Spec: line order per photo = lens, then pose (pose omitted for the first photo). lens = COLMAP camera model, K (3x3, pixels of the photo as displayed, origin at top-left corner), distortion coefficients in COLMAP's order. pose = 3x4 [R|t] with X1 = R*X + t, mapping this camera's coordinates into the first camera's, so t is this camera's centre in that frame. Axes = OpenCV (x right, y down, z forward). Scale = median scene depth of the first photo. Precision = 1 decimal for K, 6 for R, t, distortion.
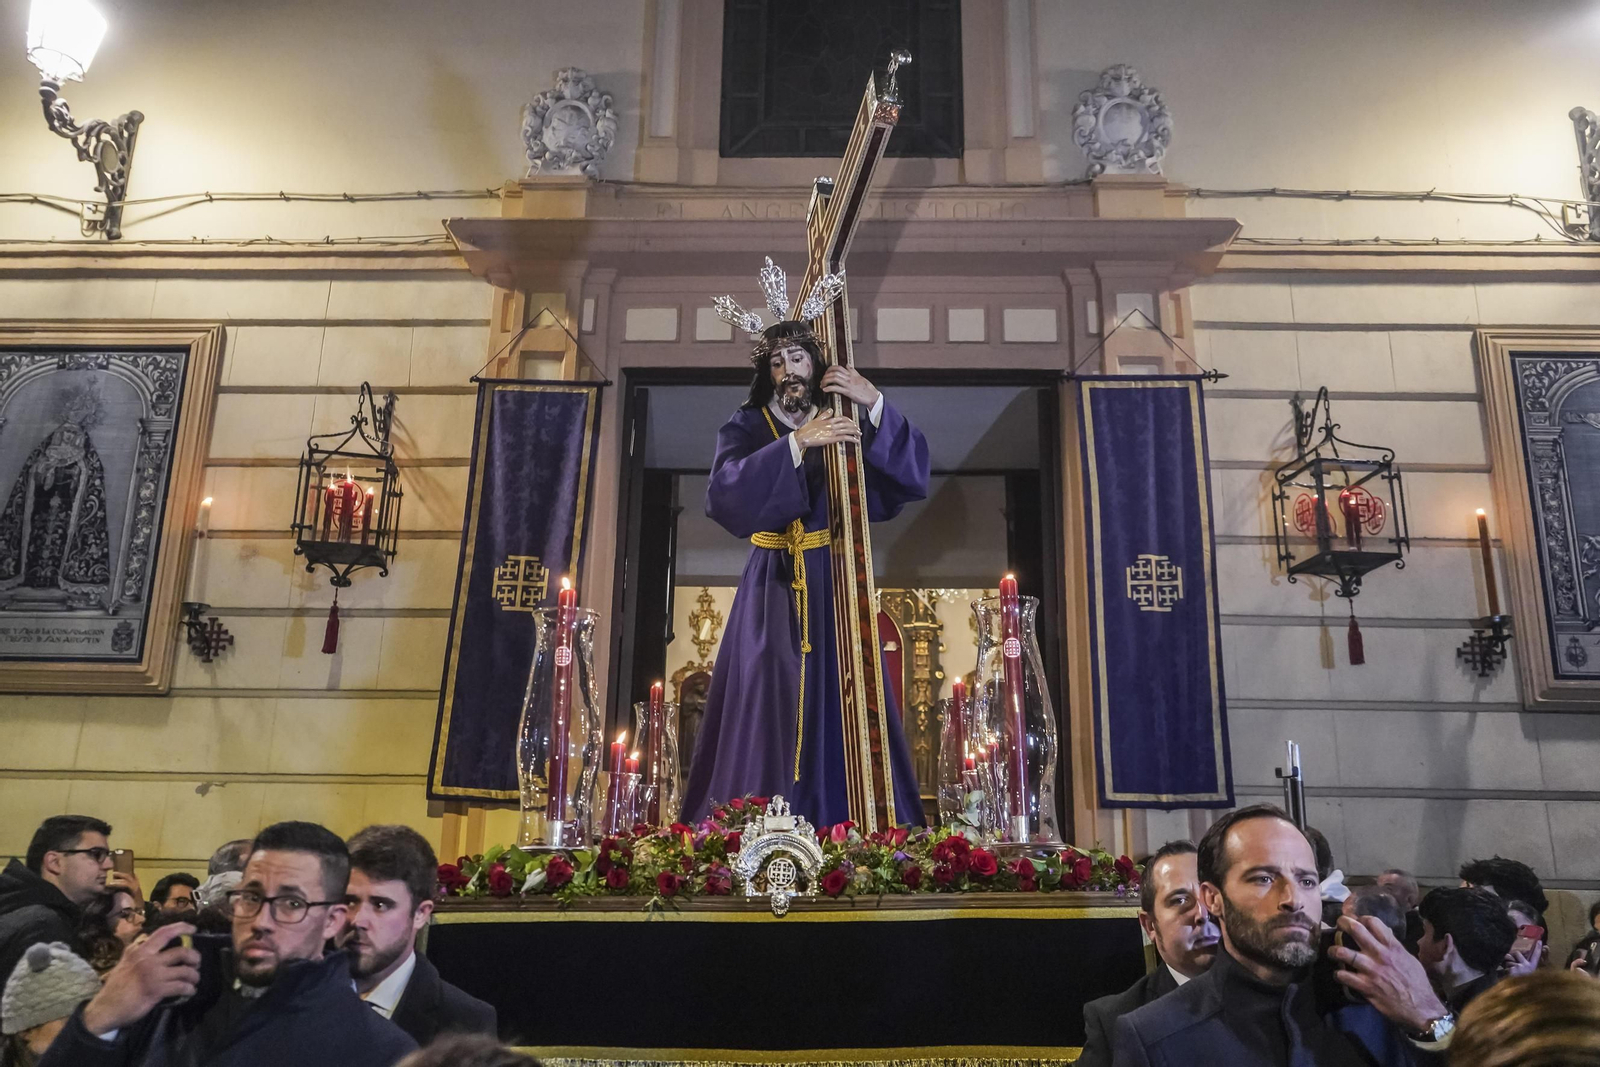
lens RADIAL K [[1290.5, 0, 810.6], [0, 1290.5, 526.6], [0, 0, 1]] dist [0.007274, -0.024055]
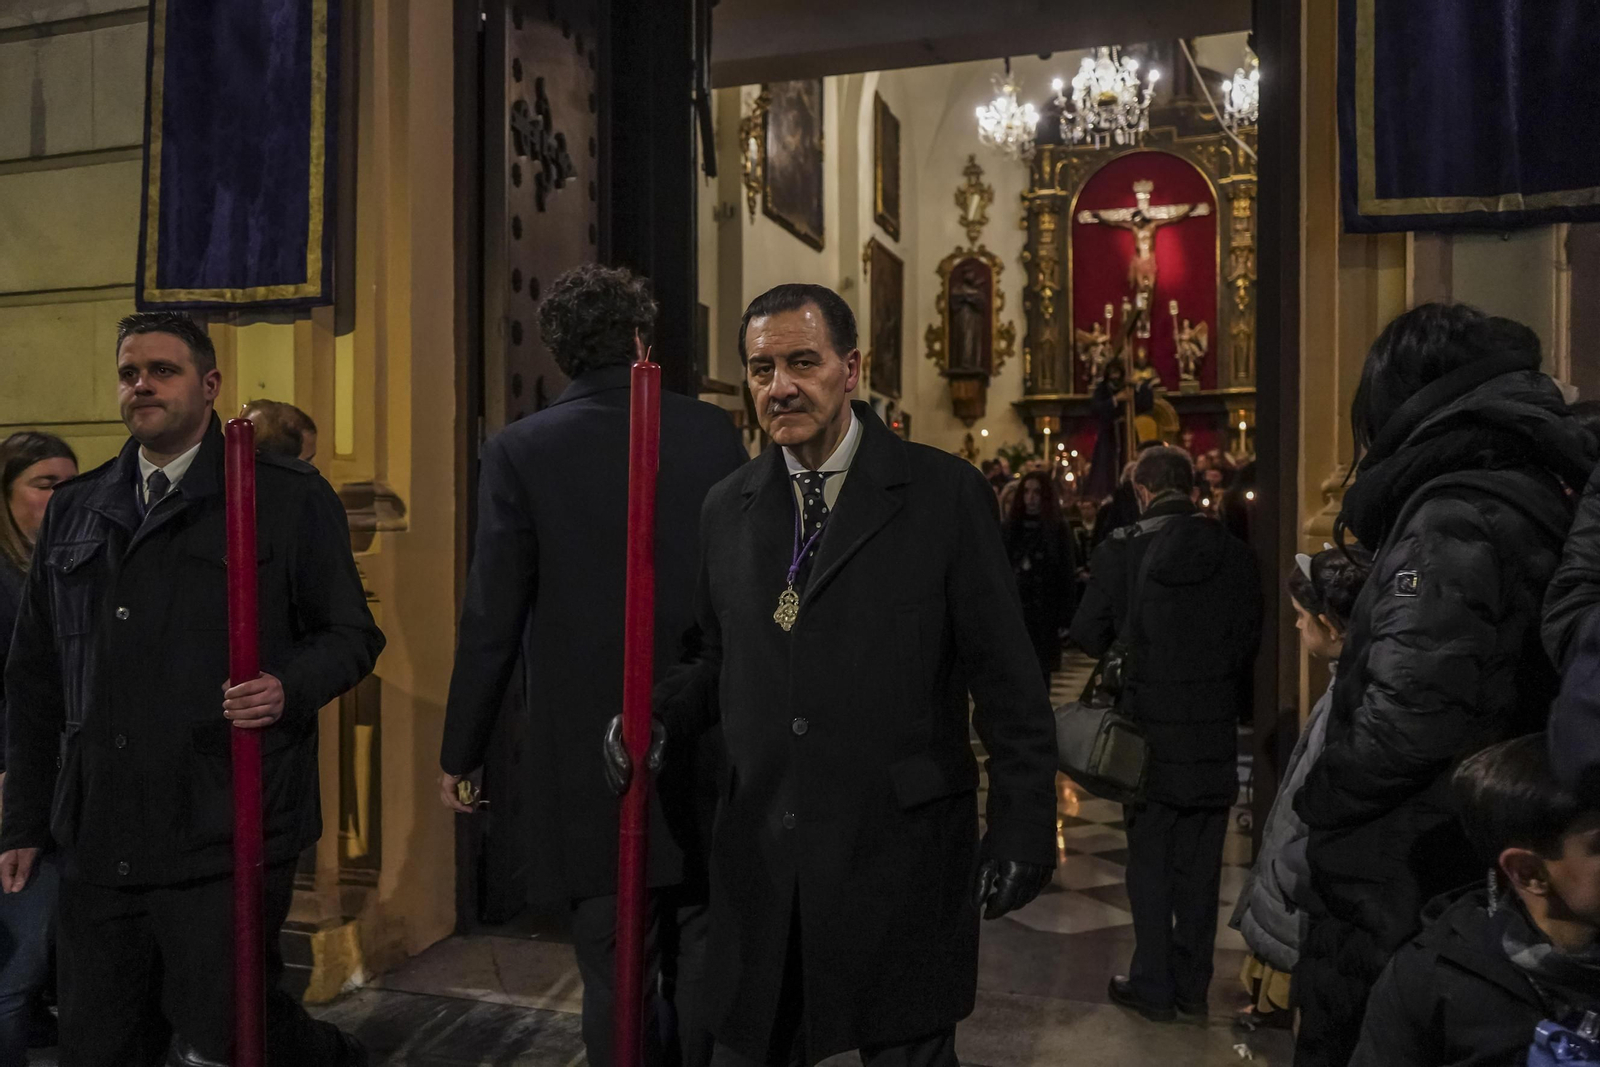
lens RADIAL K [[1279.1, 0, 821.7], [0, 1279.1, 536.5], [0, 0, 1]] dist [-0.012606, 0.025946]
pose [[0.962564, -0.014358, -0.270673, 0.152537], [0.090907, 0.957860, 0.272470, 0.161991], [0.255354, -0.286876, 0.923307, 0.457227]]
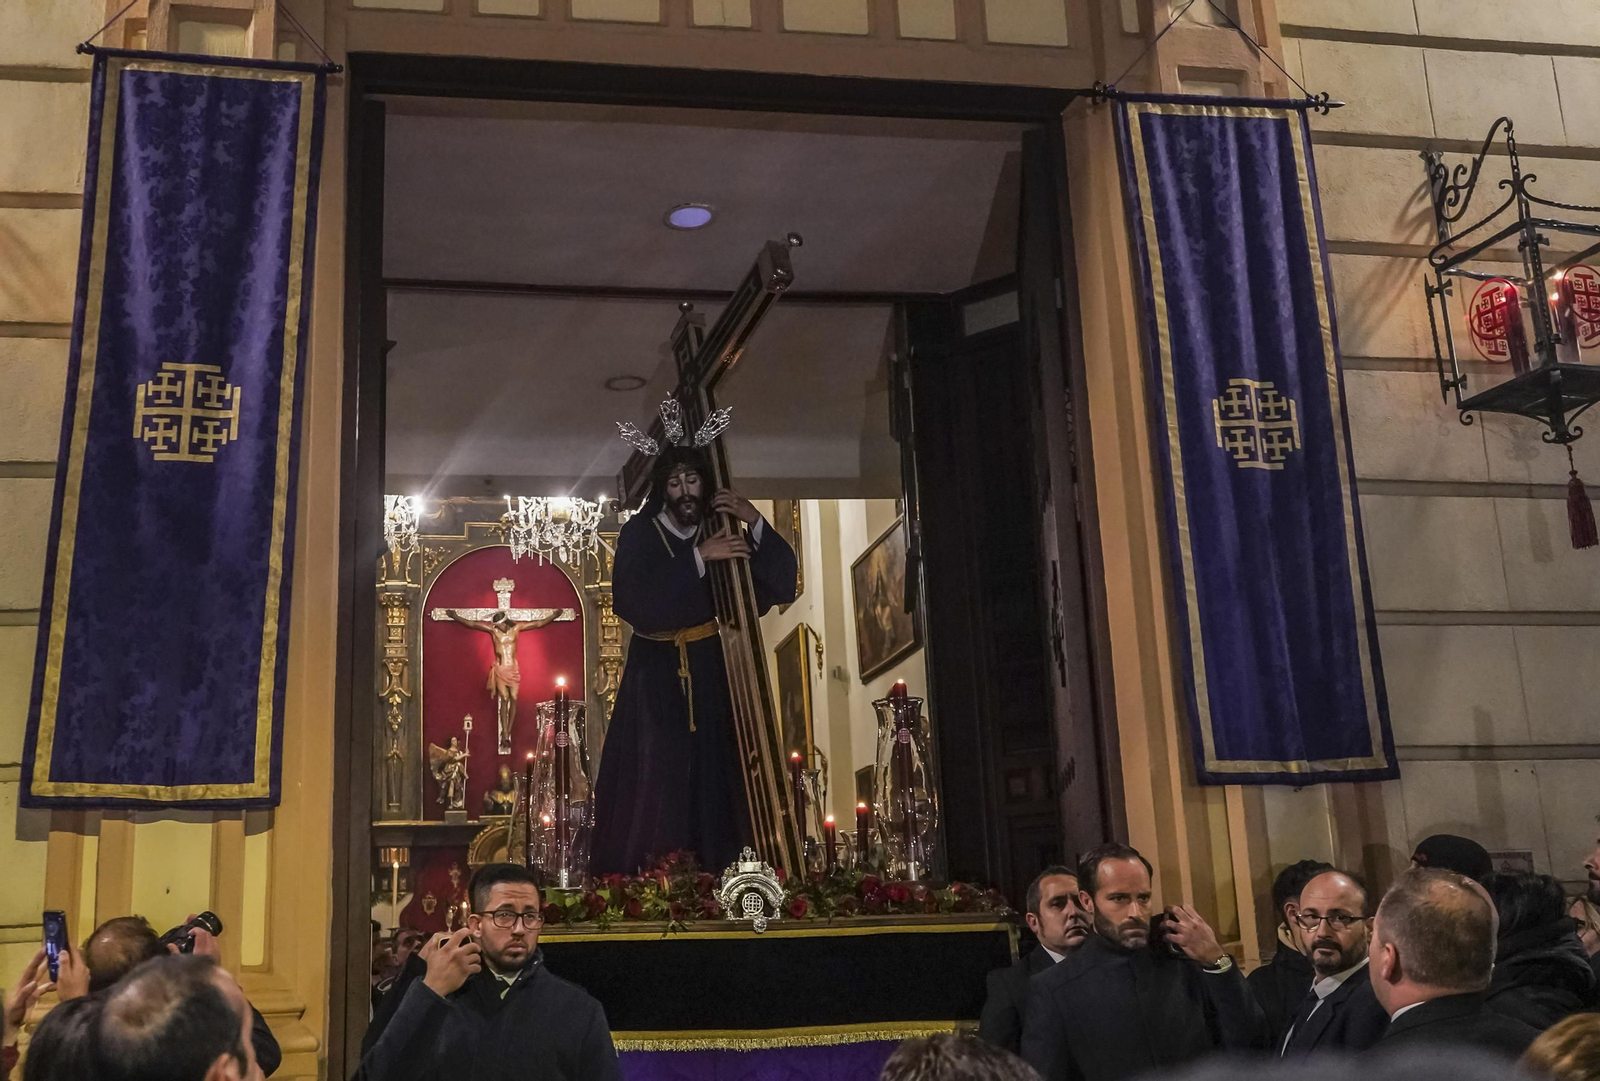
lens RADIAL K [[1626.5, 0, 684.3], [0, 1626.5, 539.1], [0, 0, 1]] dist [0.004993, 0.000000]
pose [[0.983053, -0.000589, 0.183320, -0.138148], [-0.004902, 0.999553, 0.029501, 0.072973], [-0.183255, -0.029899, 0.982611, 0.269554]]
